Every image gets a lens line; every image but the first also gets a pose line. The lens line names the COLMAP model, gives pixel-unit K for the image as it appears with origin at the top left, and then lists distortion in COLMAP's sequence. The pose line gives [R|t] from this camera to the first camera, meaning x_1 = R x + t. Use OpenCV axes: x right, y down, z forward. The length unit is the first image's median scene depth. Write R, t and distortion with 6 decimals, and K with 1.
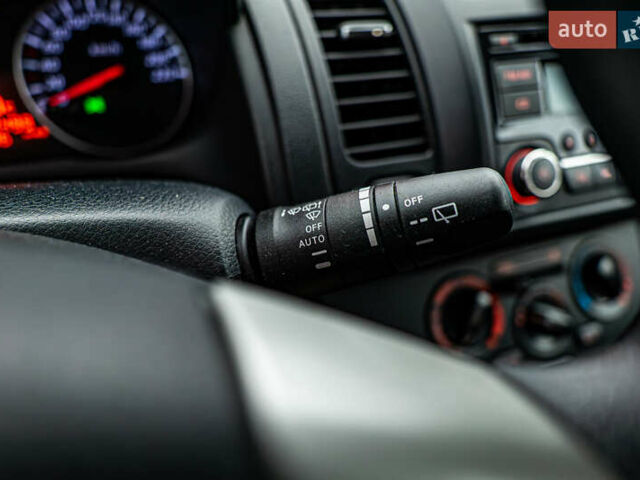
lens RADIAL K [[431.9, 0, 320.0], [0, 431.9, 240.0], [0, 0, 1]] dist [0.035056, 0.000297]
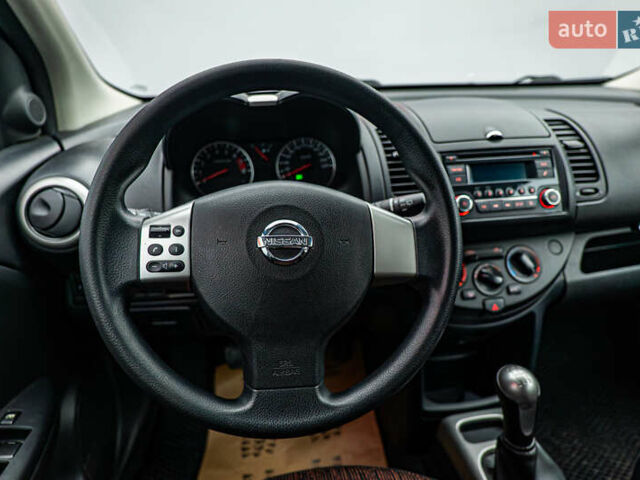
lens RADIAL K [[408.1, 0, 320.0], [0, 408.1, 240.0], [0, 0, 1]] dist [0.011435, 0.003258]
pose [[0.978115, 0.051953, -0.201475, 0.142266], [-0.082936, 0.985423, -0.148535, 0.514423], [0.190822, 0.161994, 0.968166, -1.584224]]
